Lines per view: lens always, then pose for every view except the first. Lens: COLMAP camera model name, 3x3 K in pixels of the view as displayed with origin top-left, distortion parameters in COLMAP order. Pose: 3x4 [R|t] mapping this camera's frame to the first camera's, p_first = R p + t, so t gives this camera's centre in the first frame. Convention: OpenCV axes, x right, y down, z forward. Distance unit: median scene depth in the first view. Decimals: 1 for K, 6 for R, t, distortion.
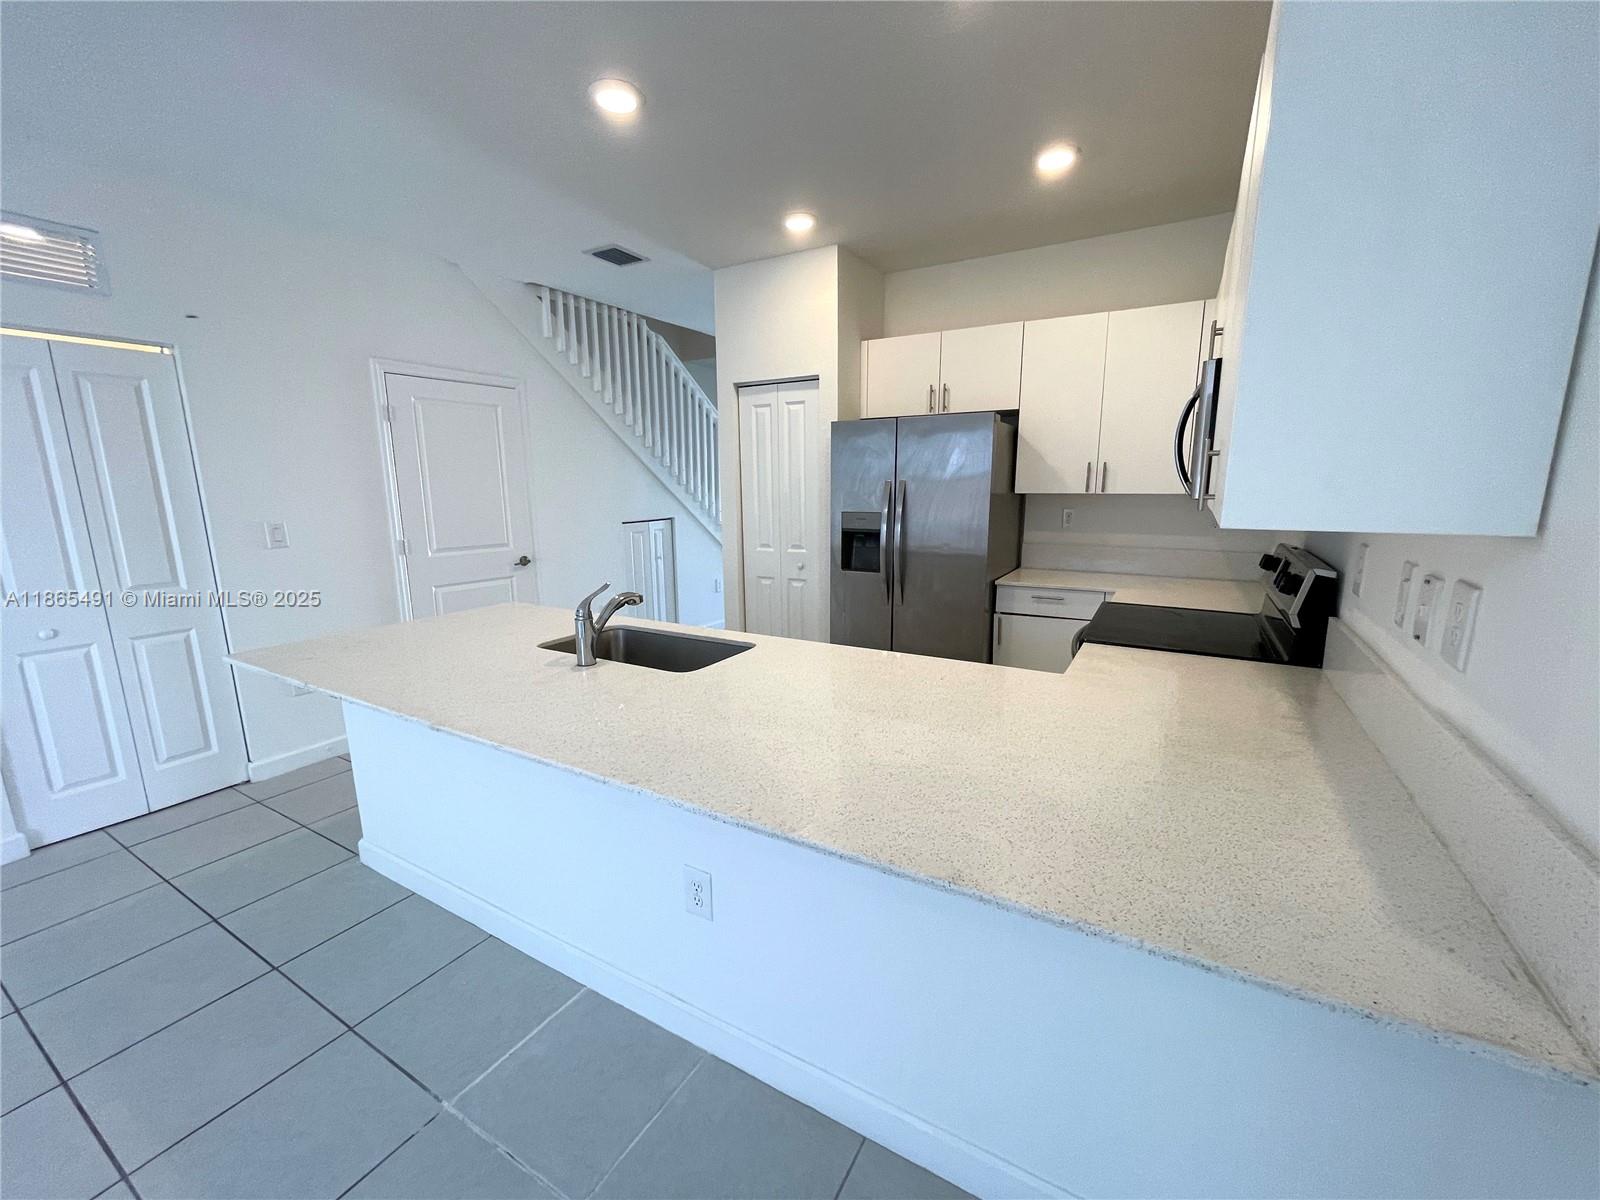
lens RADIAL K [[649.8, 0, 798.8], [0, 649.8, 606.2], [0, 0, 1]] dist [-0.000120, -0.000092]
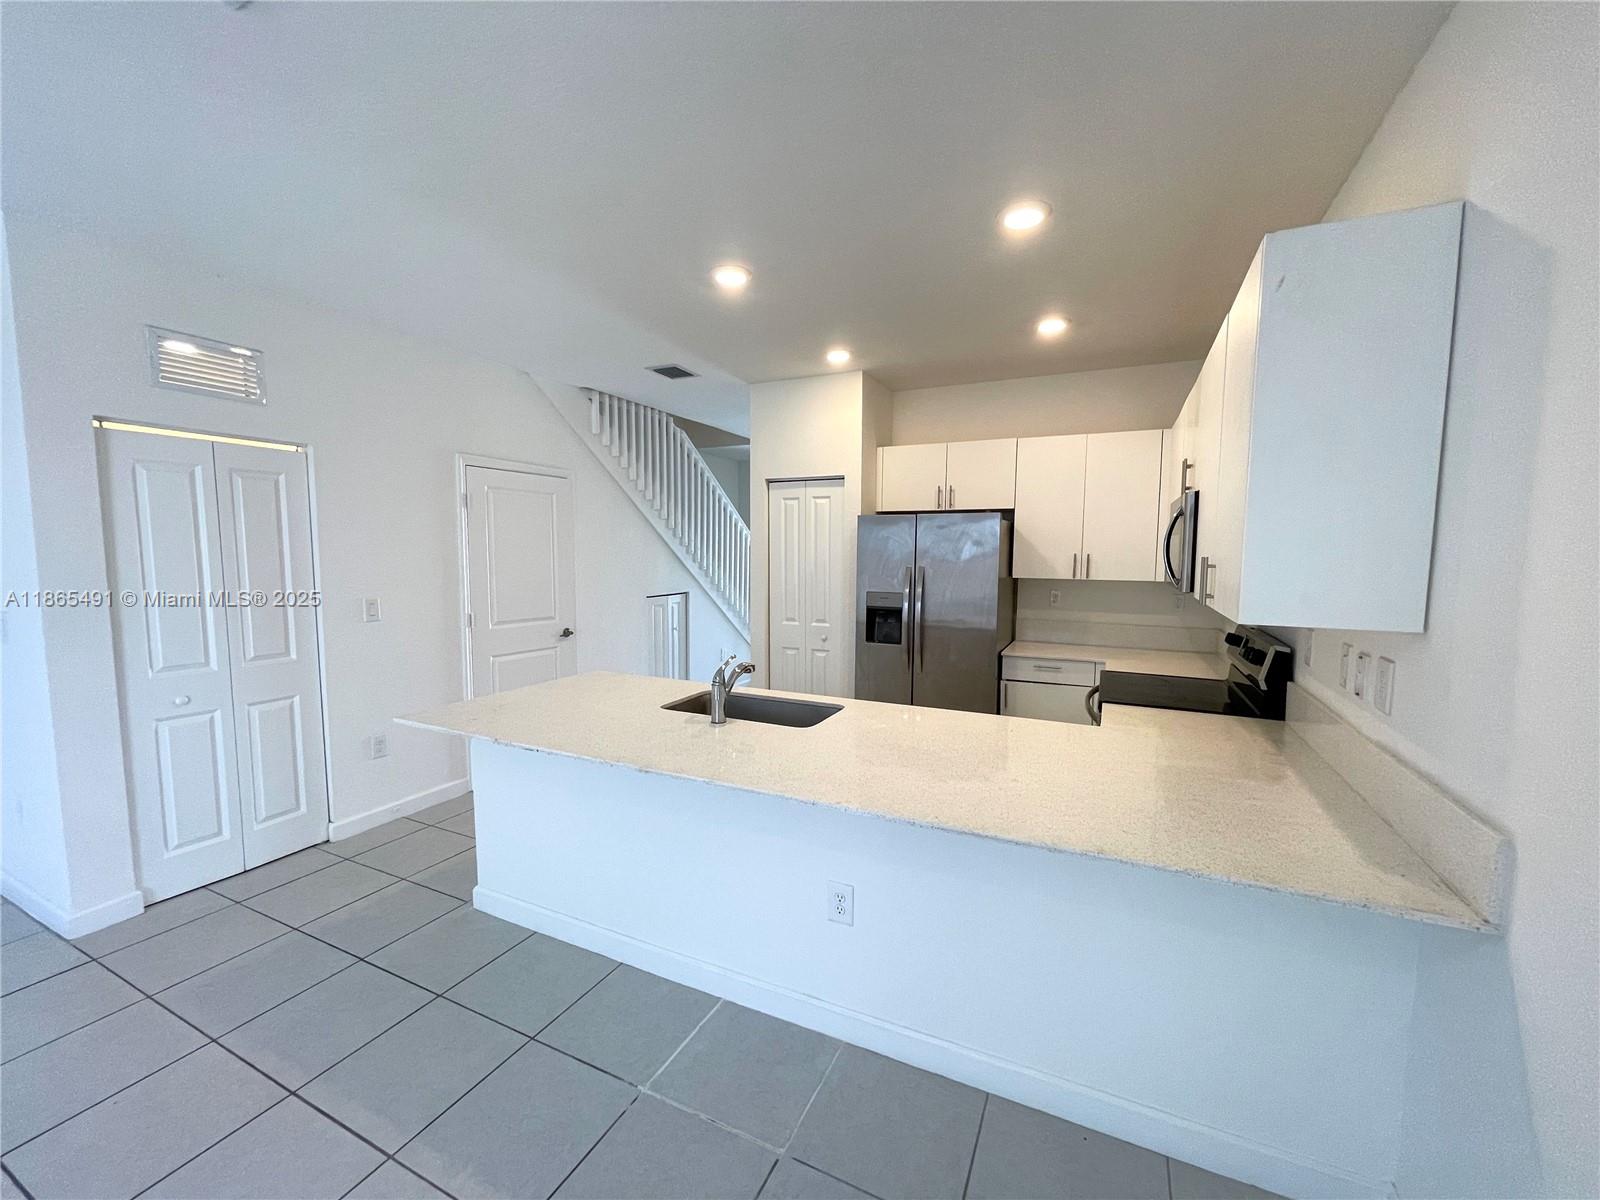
lens RADIAL K [[649.8, 0, 798.8], [0, 649.8, 606.2], [0, 0, 1]] dist [-0.000120, -0.000092]
pose [[0.996763, 0.007316, 0.080060, -0.158793], [0.001080, 0.994542, -0.104328, 0.000141], [-0.080386, 0.104077, 0.991315, -0.140962]]
